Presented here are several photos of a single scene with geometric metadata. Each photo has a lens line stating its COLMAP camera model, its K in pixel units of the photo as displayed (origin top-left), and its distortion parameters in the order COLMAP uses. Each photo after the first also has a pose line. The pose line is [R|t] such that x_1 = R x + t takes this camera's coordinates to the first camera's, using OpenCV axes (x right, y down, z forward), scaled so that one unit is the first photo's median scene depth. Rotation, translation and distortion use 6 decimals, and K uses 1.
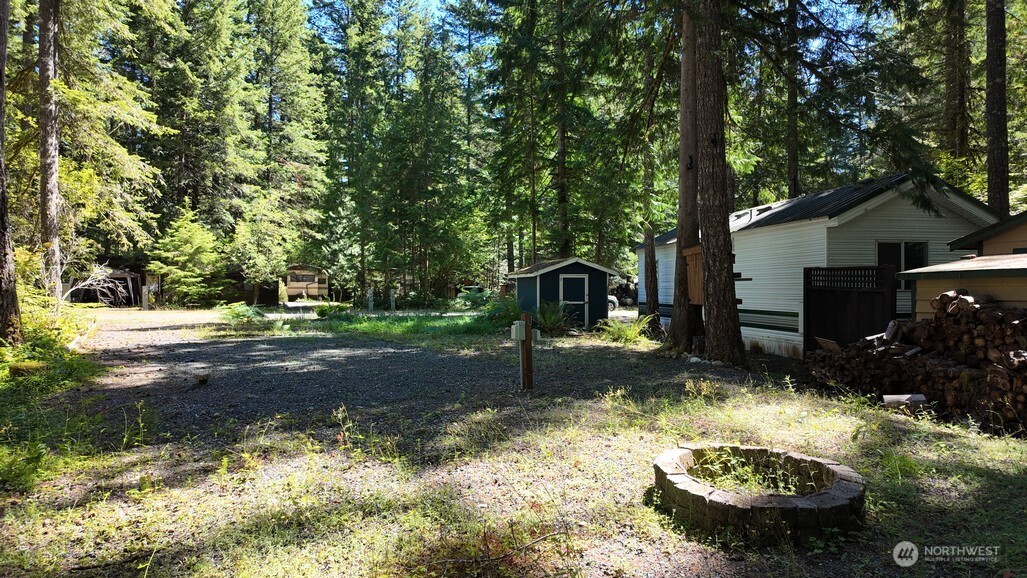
lens RADIAL K [[593.4, 0, 514.5], [0, 593.4, 286.9], [0, 0, 1]] dist [0.050217, -0.043625]
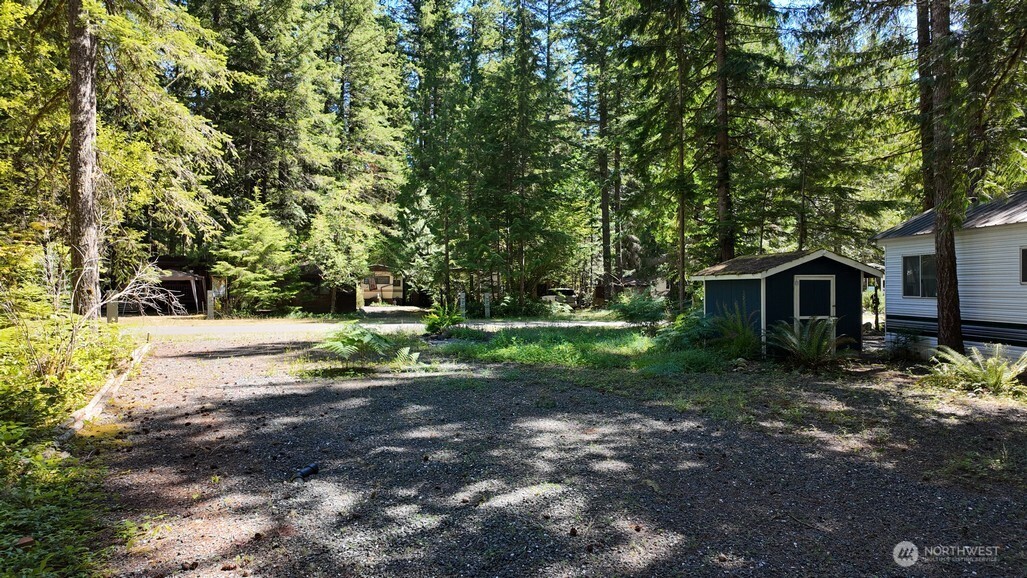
lens RADIAL K [[593.4, 0, 516.8], [0, 593.4, 287.6], [0, 0, 1]] dist [0.050217, -0.043625]
pose [[0.997019, -0.002638, -0.077110, -0.098176], [0.002715, 0.999996, 0.000889, -0.004471], [0.077108, -0.001095, 0.997022, 0.156109]]
